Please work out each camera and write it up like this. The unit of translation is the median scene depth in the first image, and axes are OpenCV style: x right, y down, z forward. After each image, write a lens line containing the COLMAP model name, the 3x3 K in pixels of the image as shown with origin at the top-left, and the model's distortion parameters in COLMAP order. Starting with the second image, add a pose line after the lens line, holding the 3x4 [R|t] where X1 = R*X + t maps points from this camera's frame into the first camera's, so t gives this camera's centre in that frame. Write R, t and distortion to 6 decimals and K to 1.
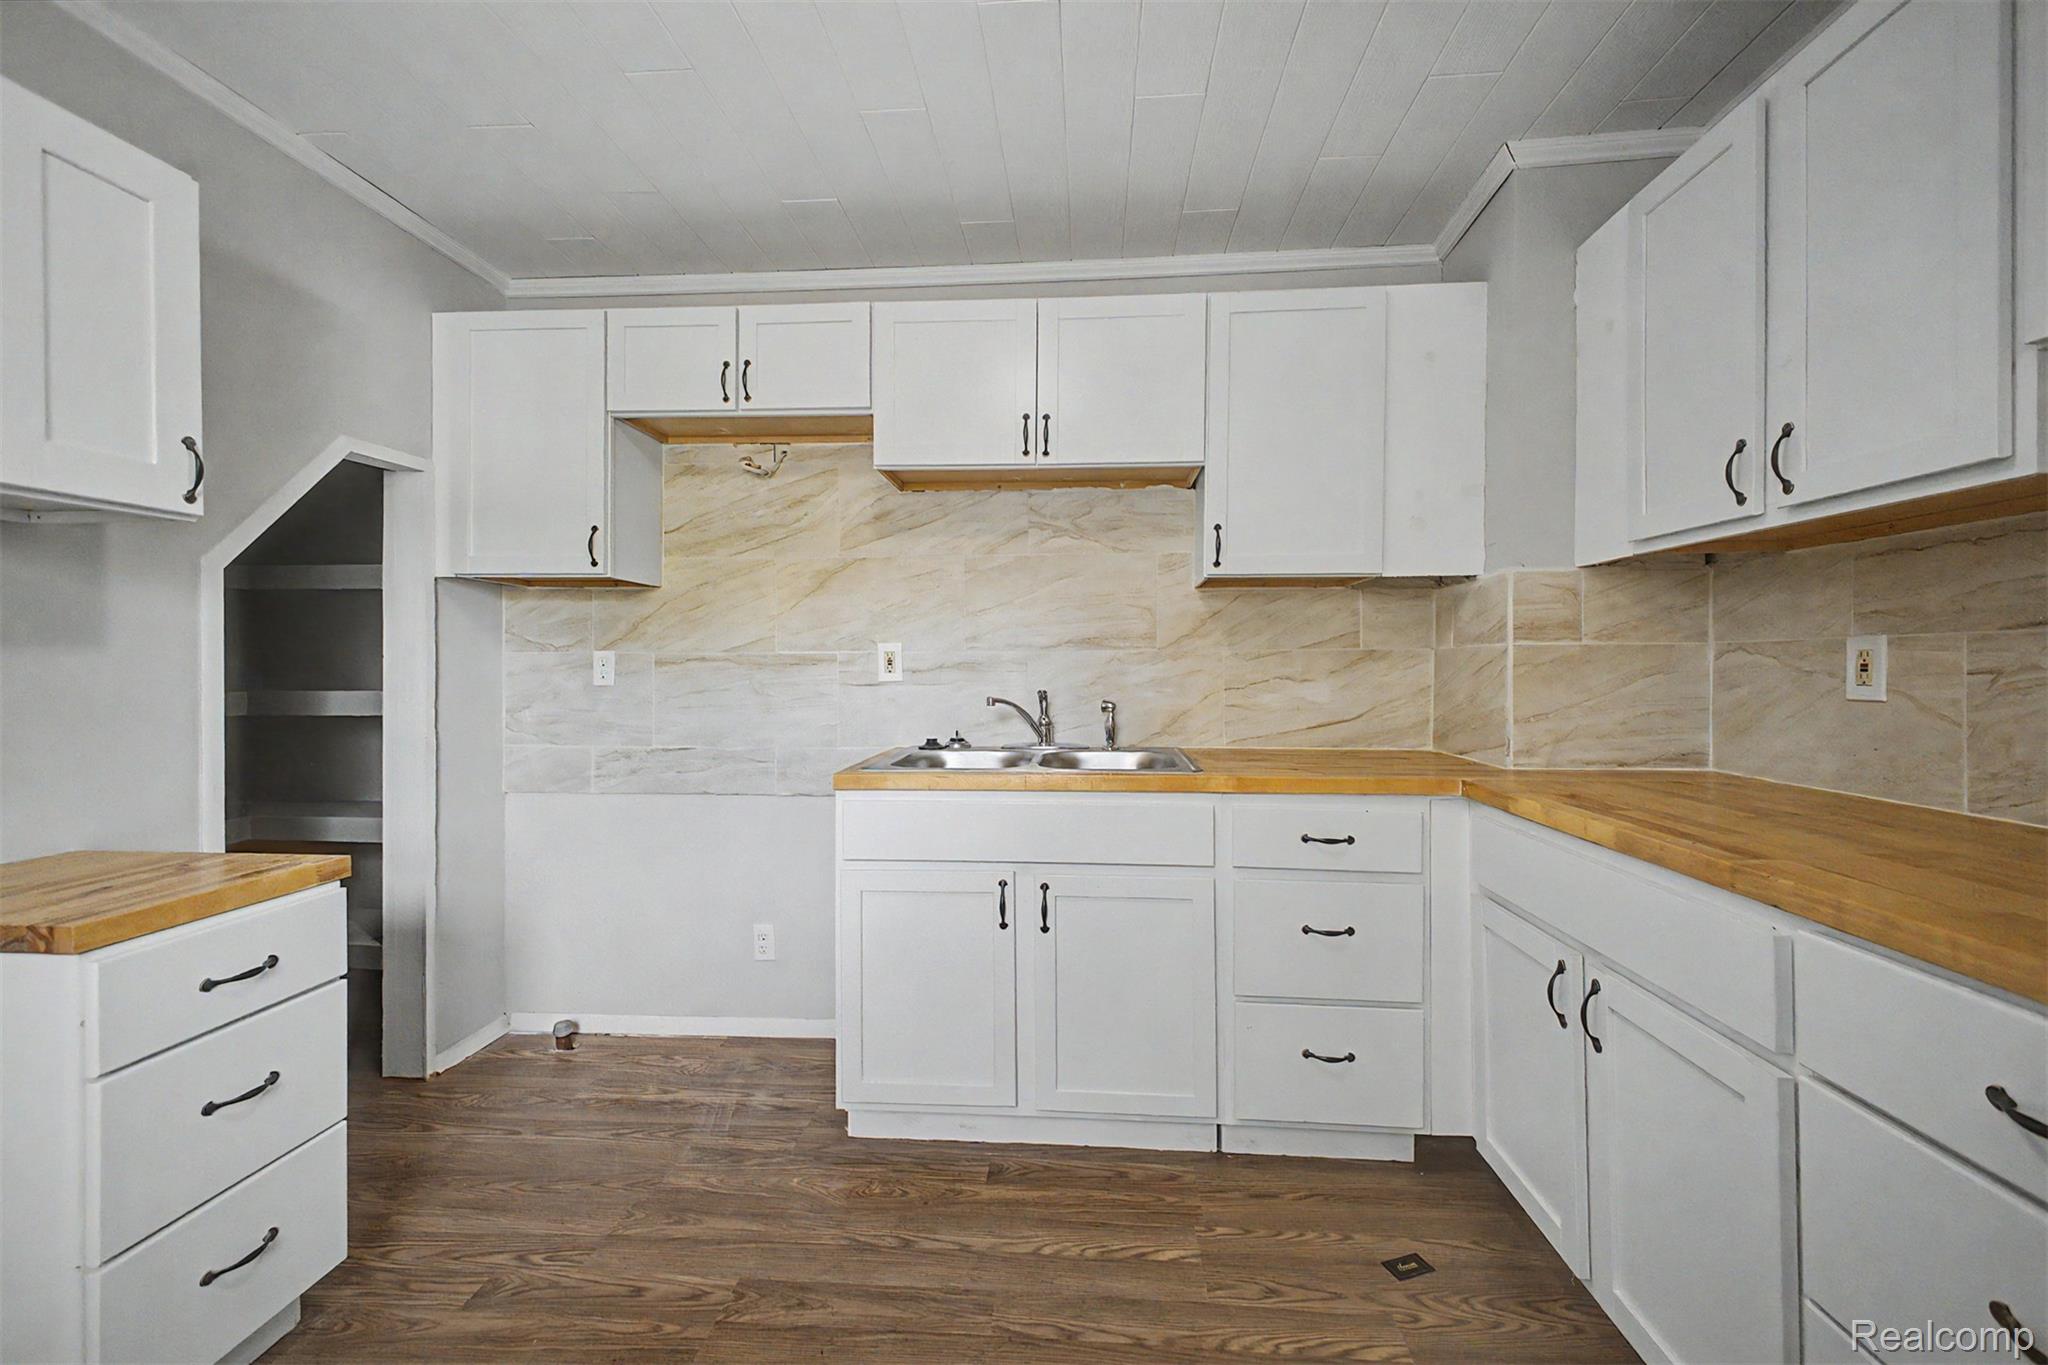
lens RADIAL K [[812.4, 0, 1027.6], [0, 812.4, 669.0], [0, 0, 1]] dist [0.027193, -0.008994]
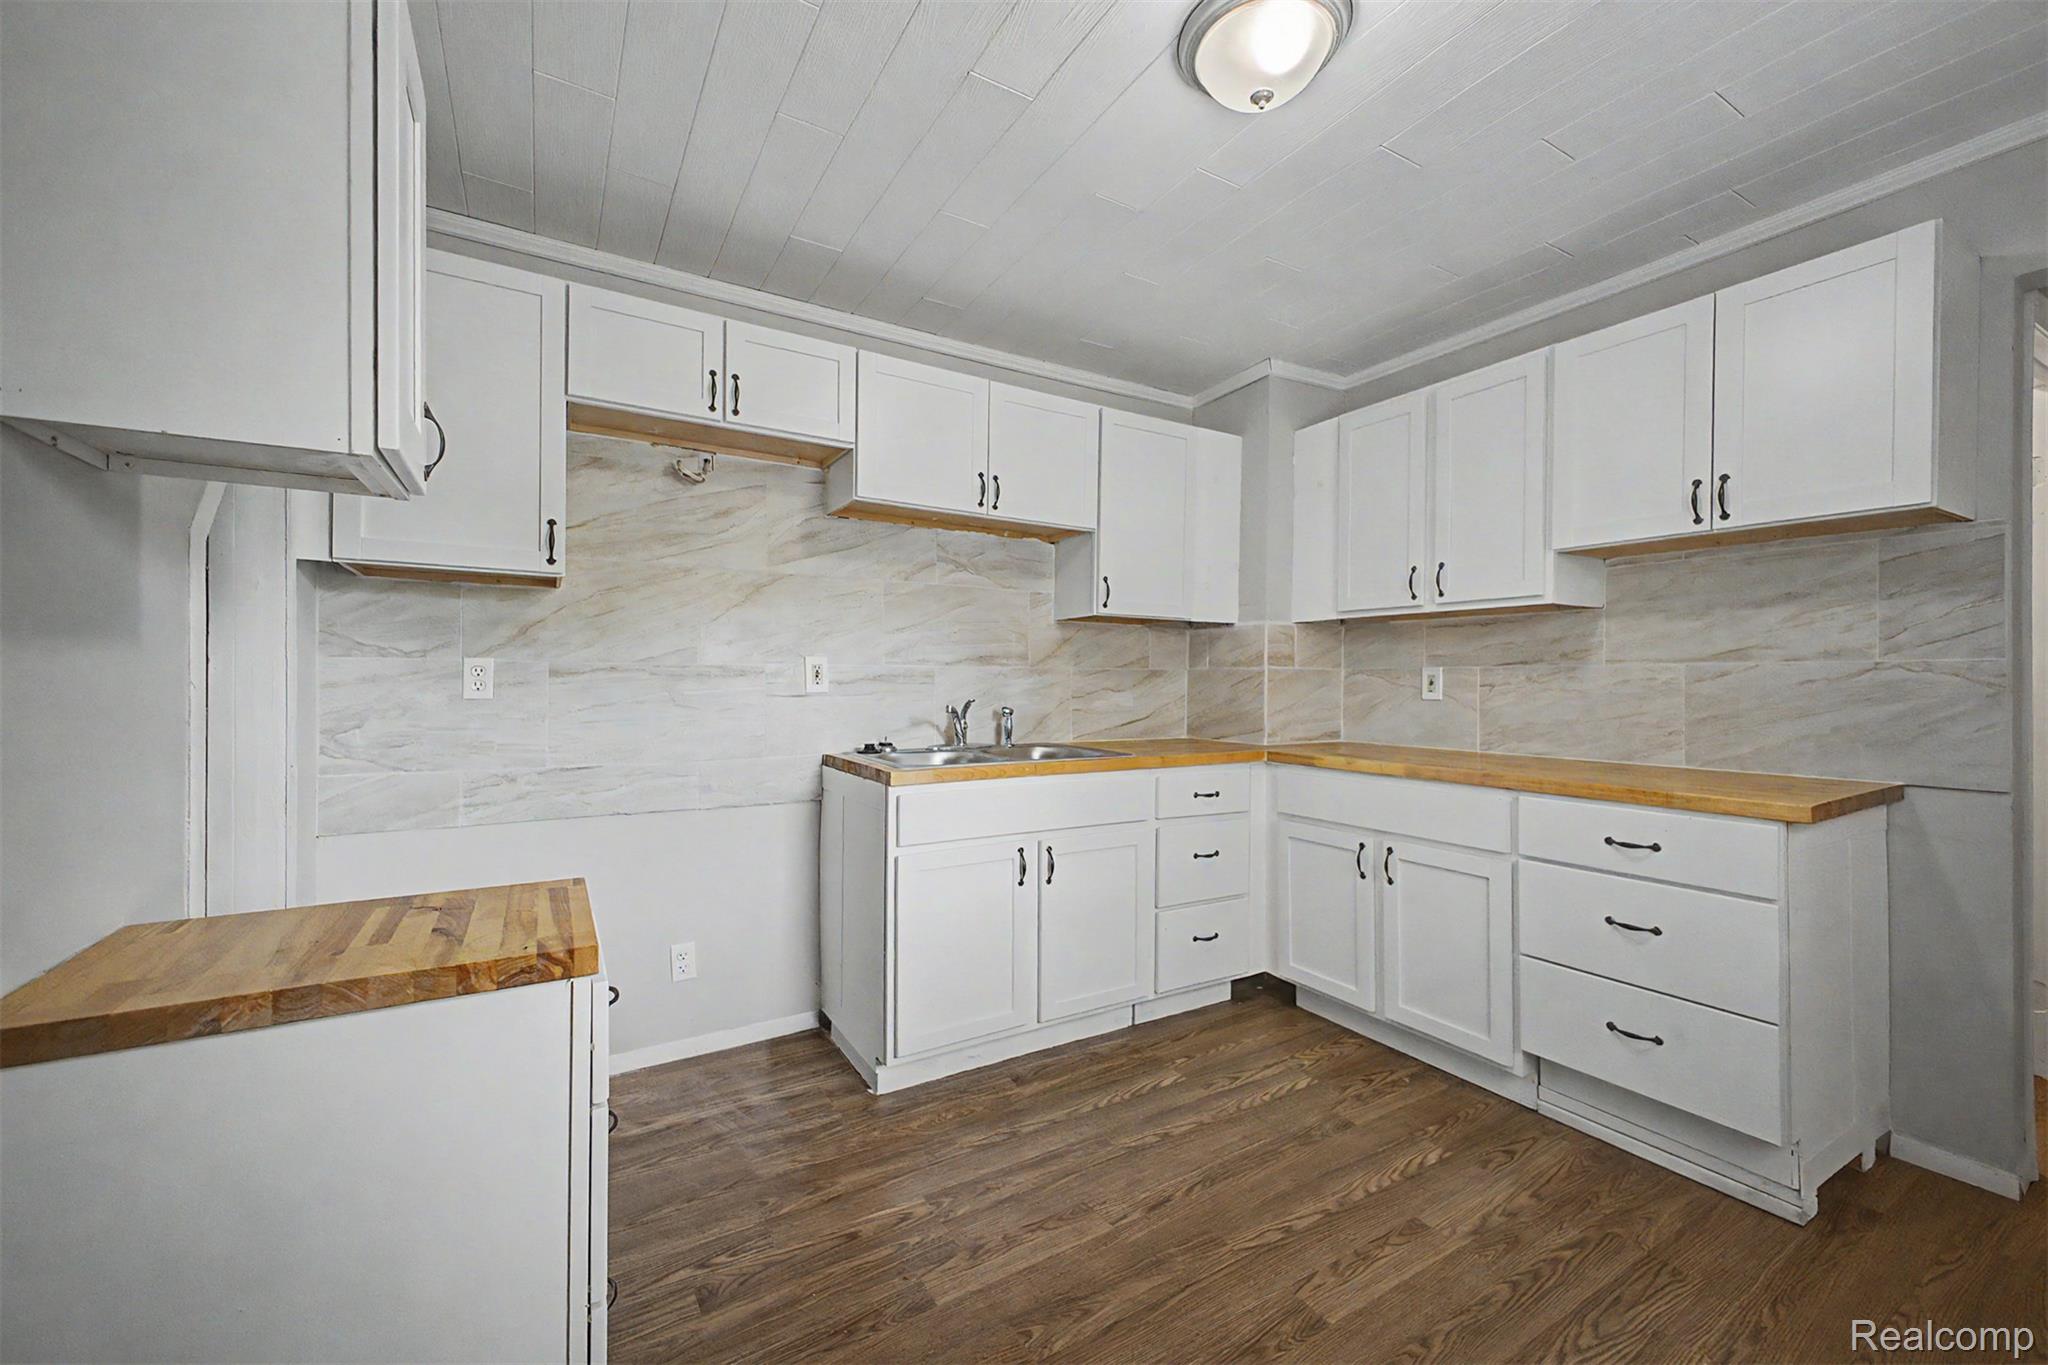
lens RADIAL K [[811.8, 0, 1024.0], [0, 811.8, 682.5], [0, 0, 1]] dist [0.025406, -0.000207]
pose [[0.817142, 0.004302, 0.576420, -0.633644], [-0.004112, 0.999990, -0.001634, 0.002931], [-0.576422, -0.001035, 0.817152, -0.031363]]
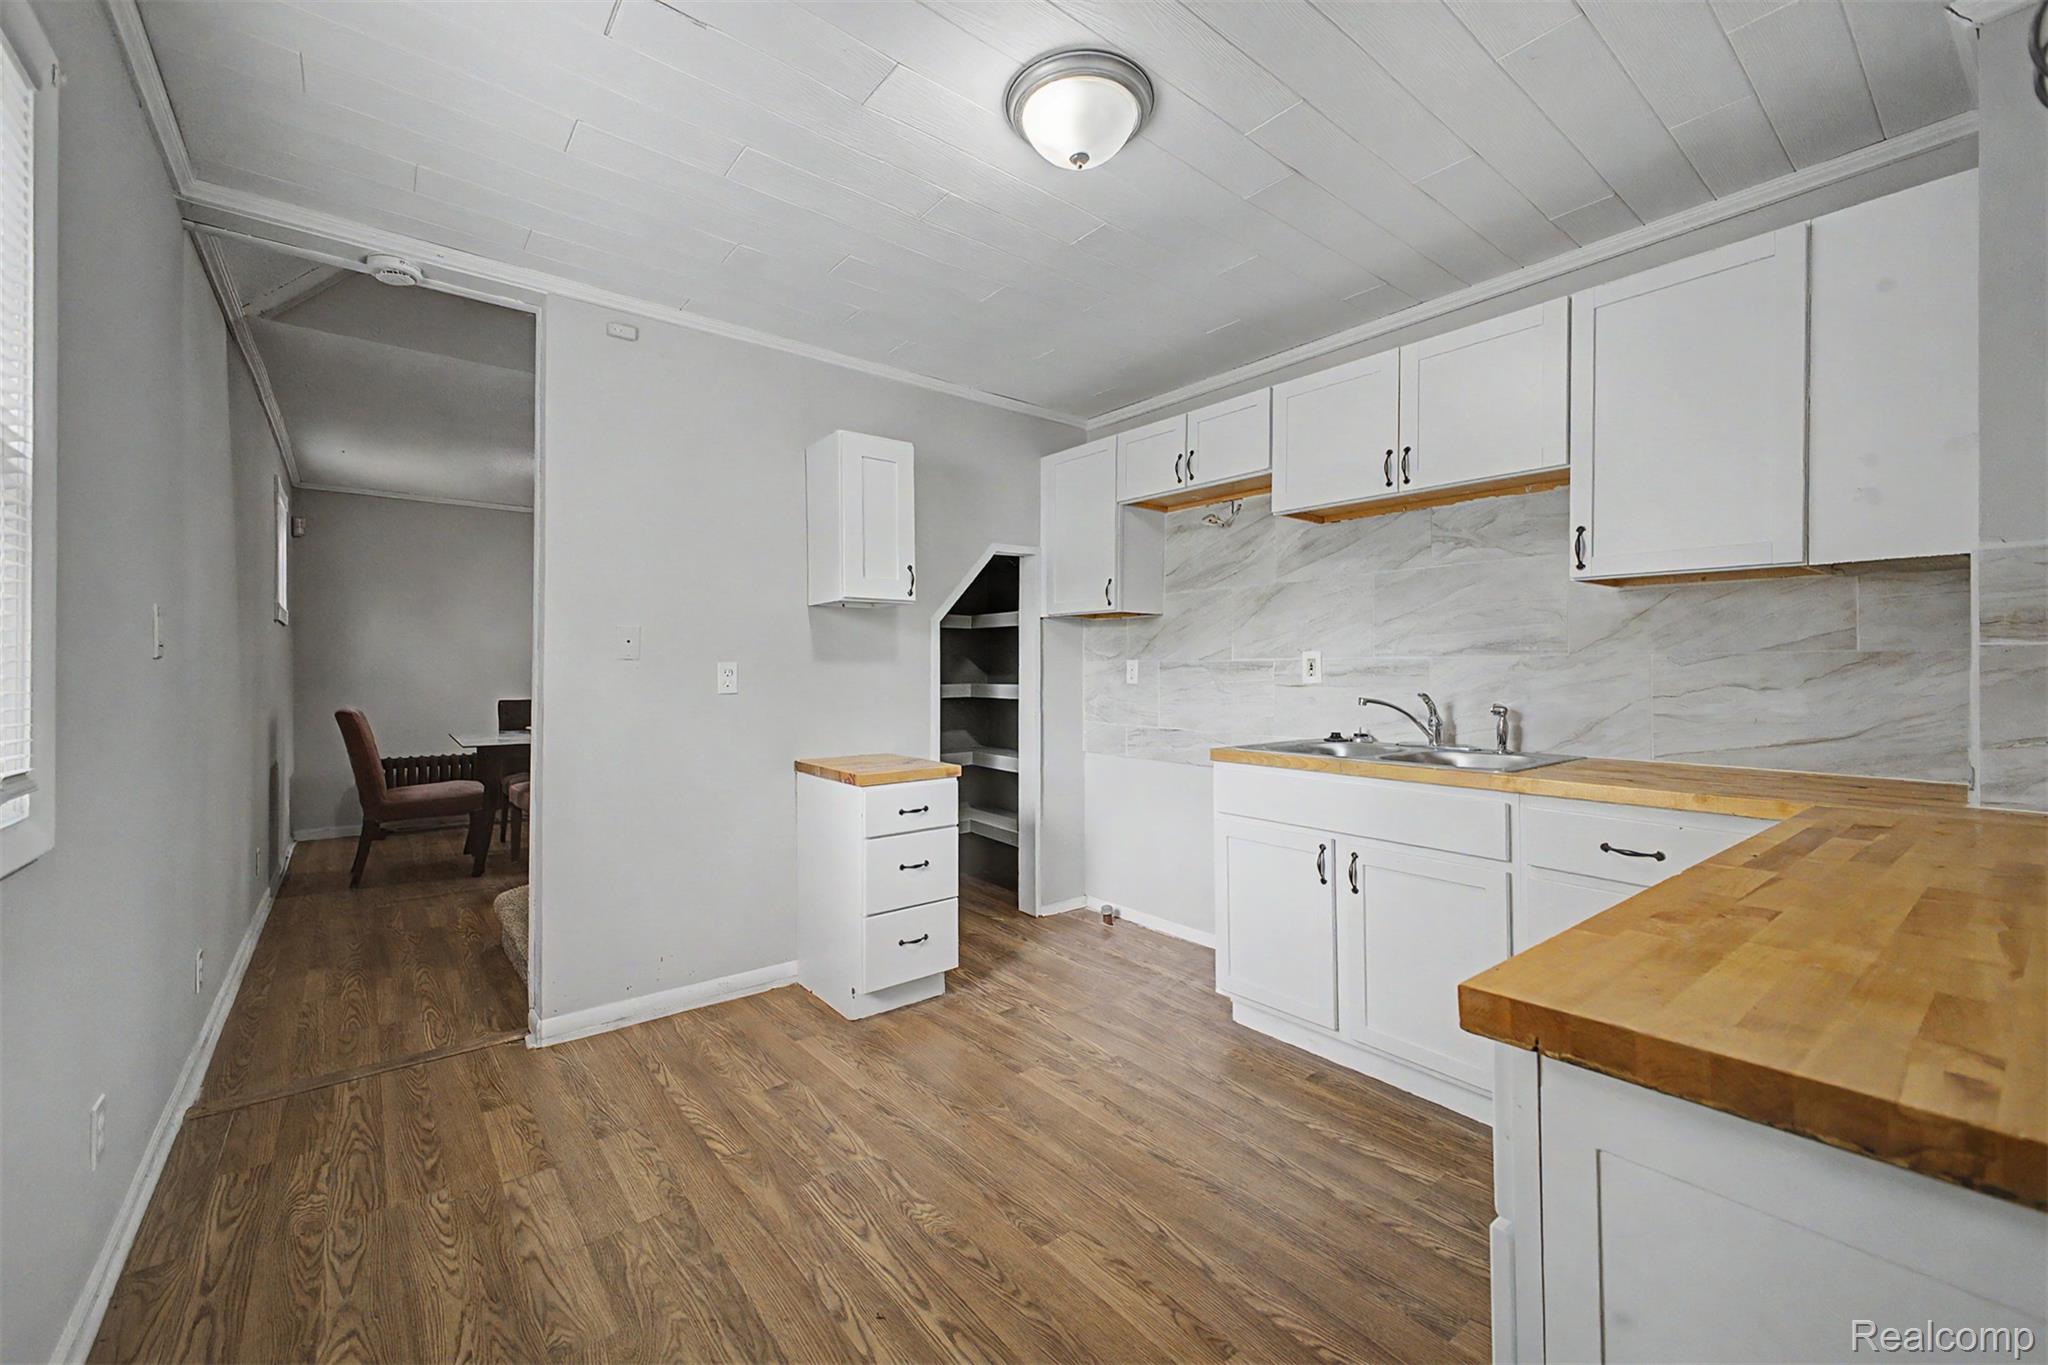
lens RADIAL K [[812.4, 0, 1027.6], [0, 812.4, 669.0], [0, 0, 1]] dist [0.027193, -0.008994]
pose [[0.684889, -0.000171, -0.728648, 0.474716], [-0.002460, 0.999994, -0.002548, -0.002271], [0.728643, 0.003538, 0.684884, -0.149239]]
